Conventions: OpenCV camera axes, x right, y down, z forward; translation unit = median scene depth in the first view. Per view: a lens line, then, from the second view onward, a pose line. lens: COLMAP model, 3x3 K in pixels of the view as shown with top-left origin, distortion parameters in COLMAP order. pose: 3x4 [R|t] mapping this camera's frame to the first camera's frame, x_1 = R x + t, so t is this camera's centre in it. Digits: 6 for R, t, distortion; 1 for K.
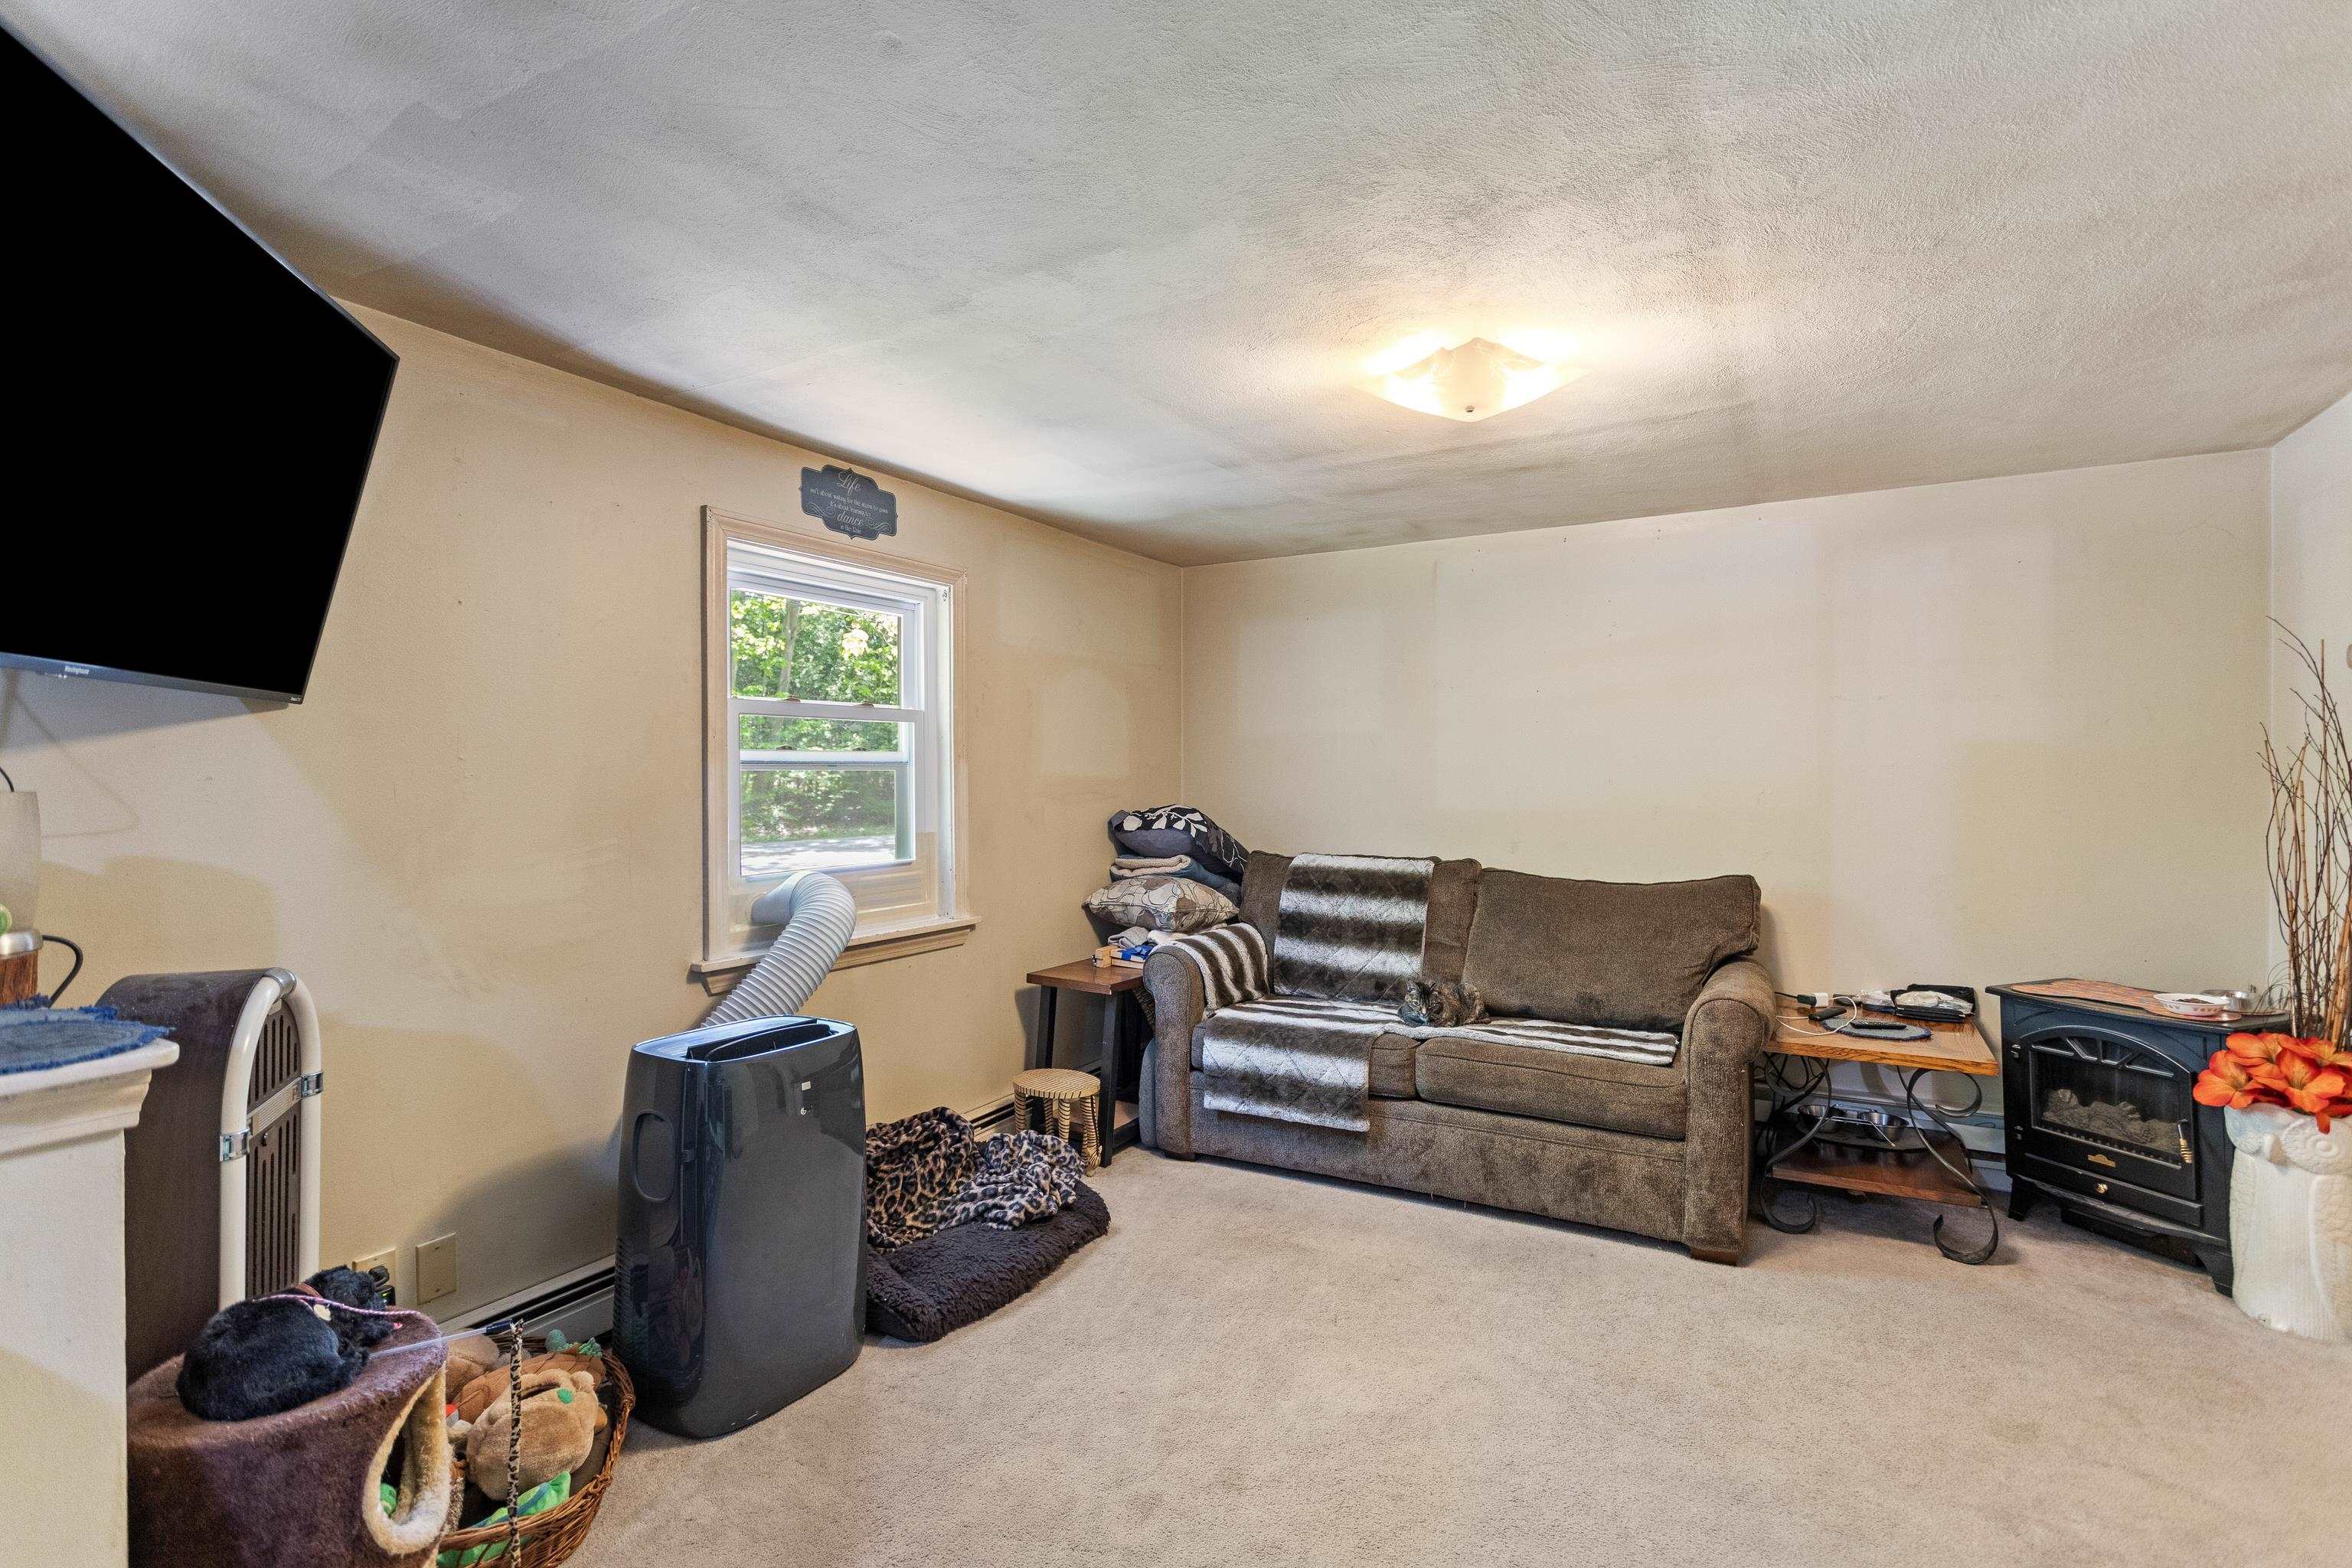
lens RADIAL K [[1104.5, 0, 1192.0], [0, 1104.5, 778.4], [0, 0, 1]] dist [-0.003215, 0.001714]
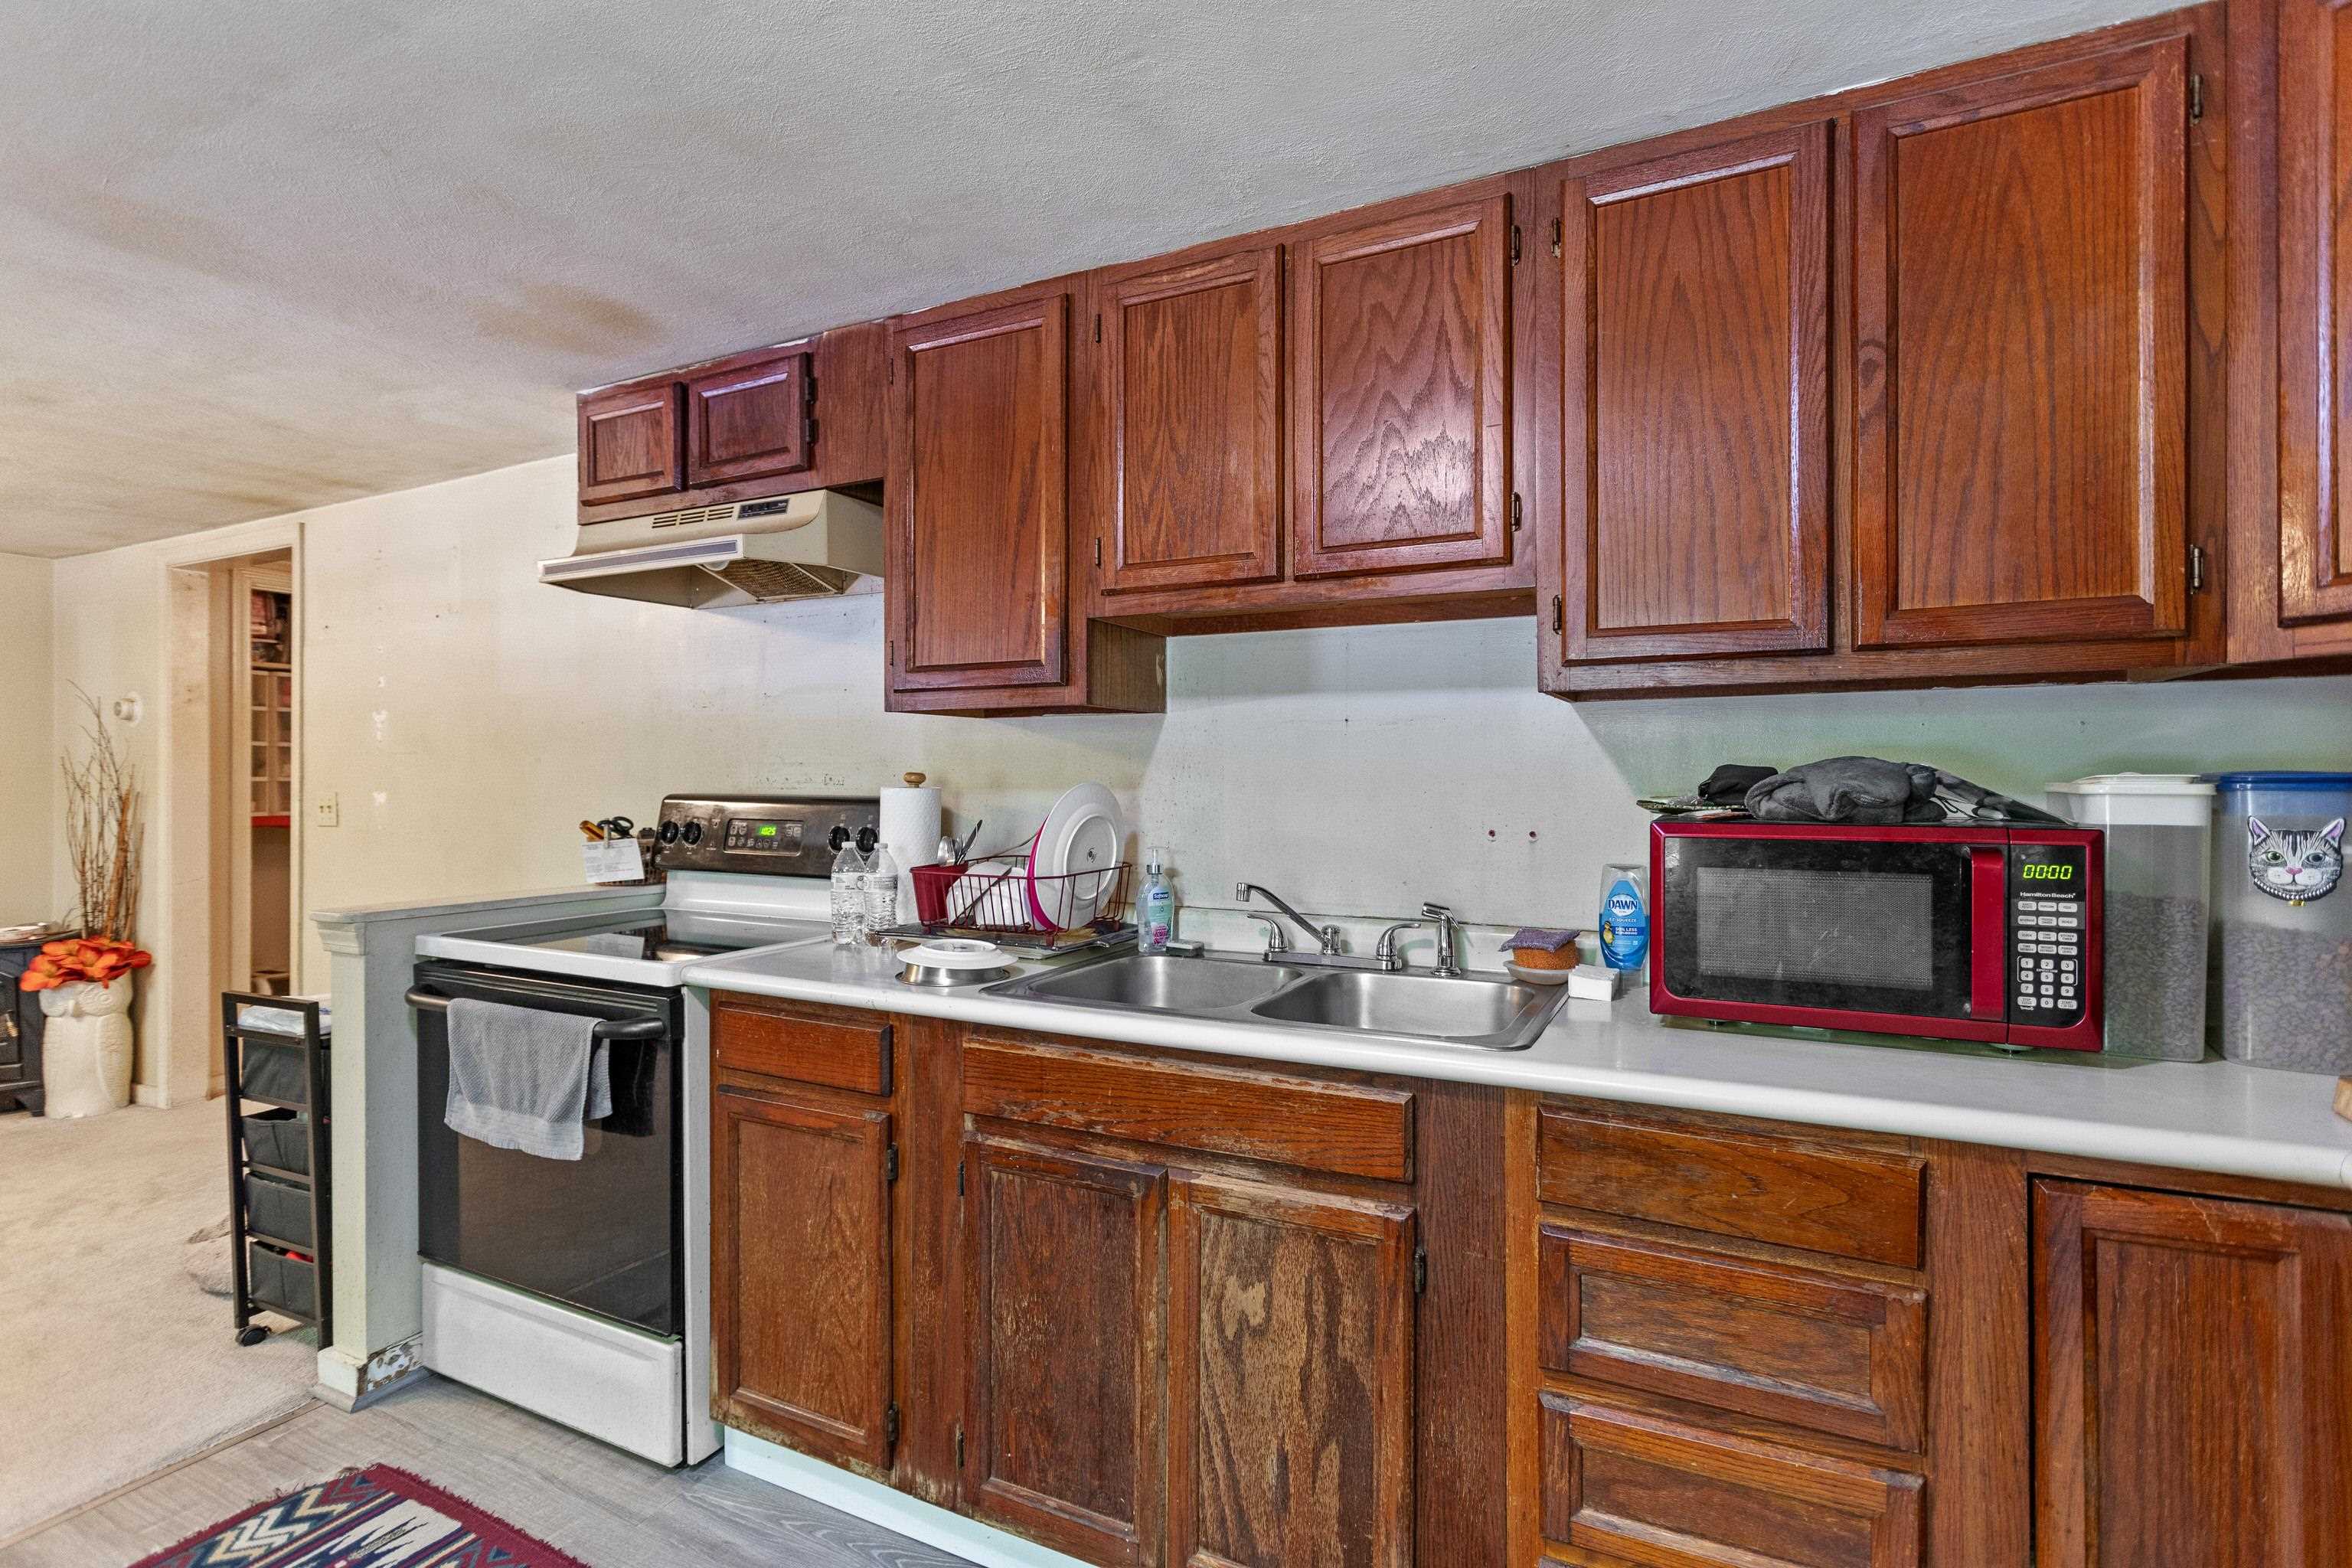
lens RADIAL K [[1104.5, 0, 1180.3], [0, 1104.5, 779.1], [0, 0, 1]] dist [-0.003215, 0.001714]
pose [[-0.054197, 0.002227, 0.998528, -0.637223], [0.003185, 0.999993, -0.002058, 0.006102], [-0.998525, 0.003069, -0.054204, -0.470597]]
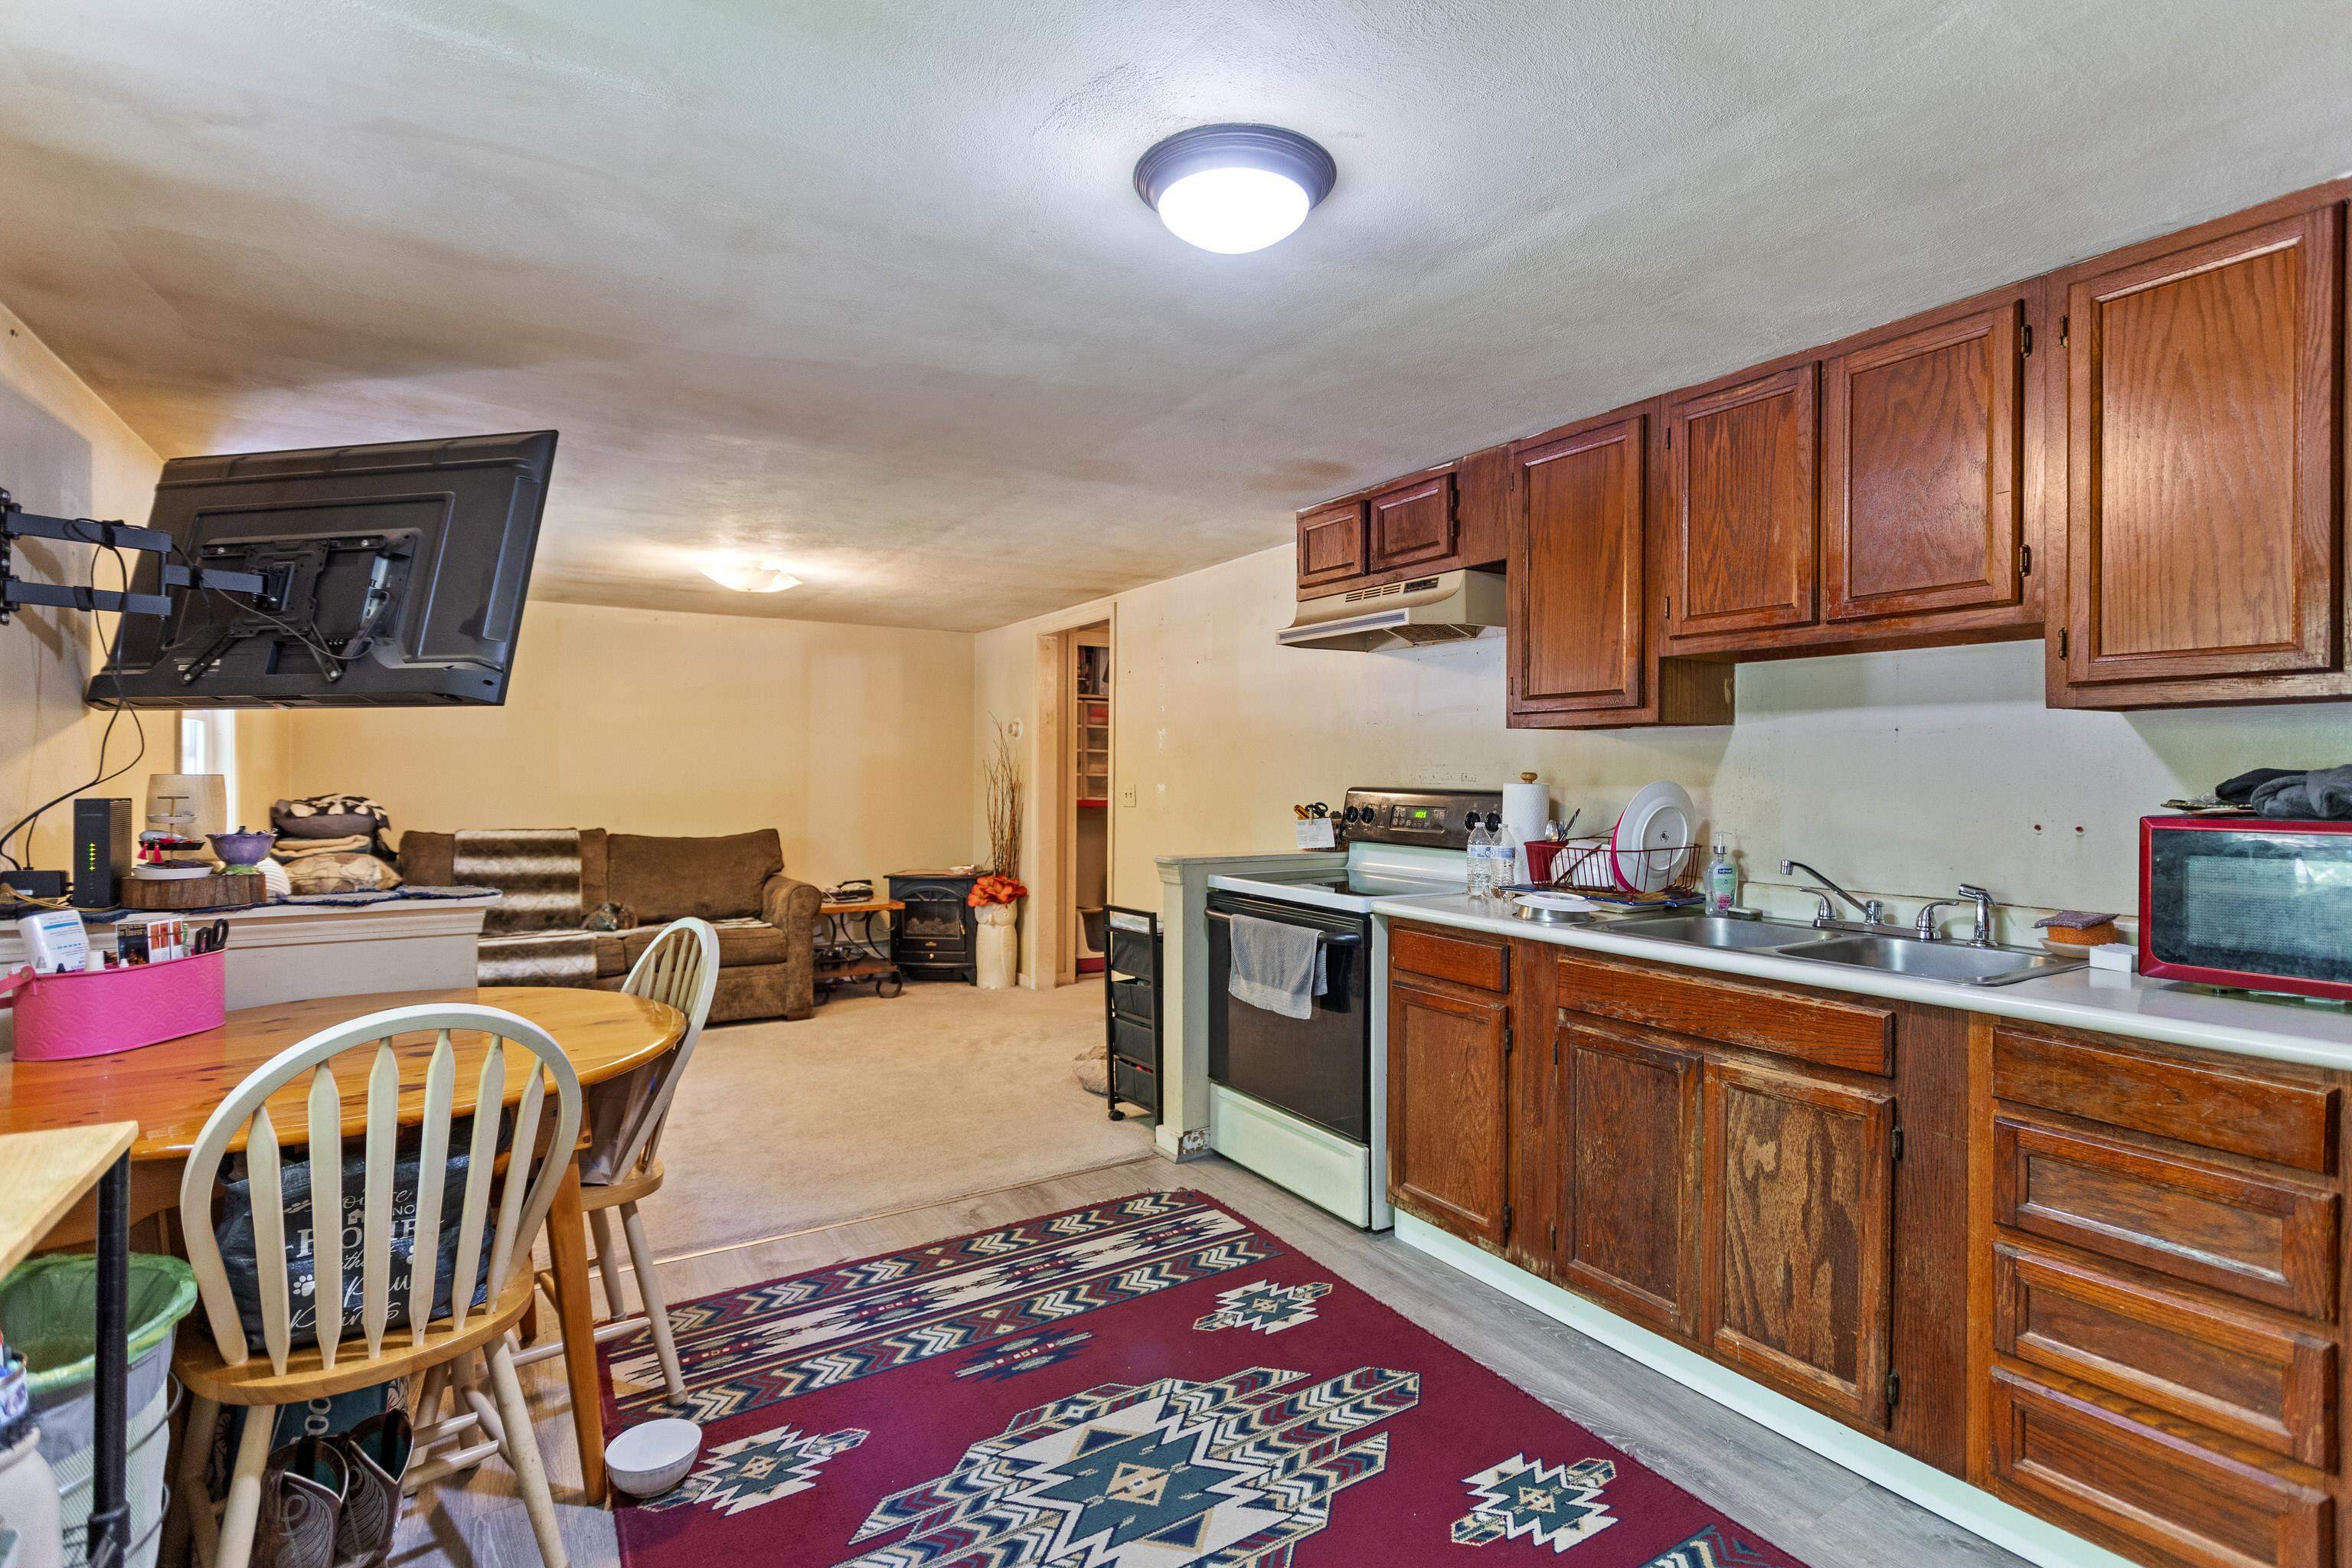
lens RADIAL K [[1104.5, 0, 1198.6], [0, 1104.5, 781.4], [0, 0, 1]] dist [-0.003215, 0.001714]
pose [[0.464089, -0.000758, 0.885788, -0.933112], [-0.003154, 0.999992, 0.002508, 0.005996], [-0.885783, -0.003958, 0.464083, -0.537092]]
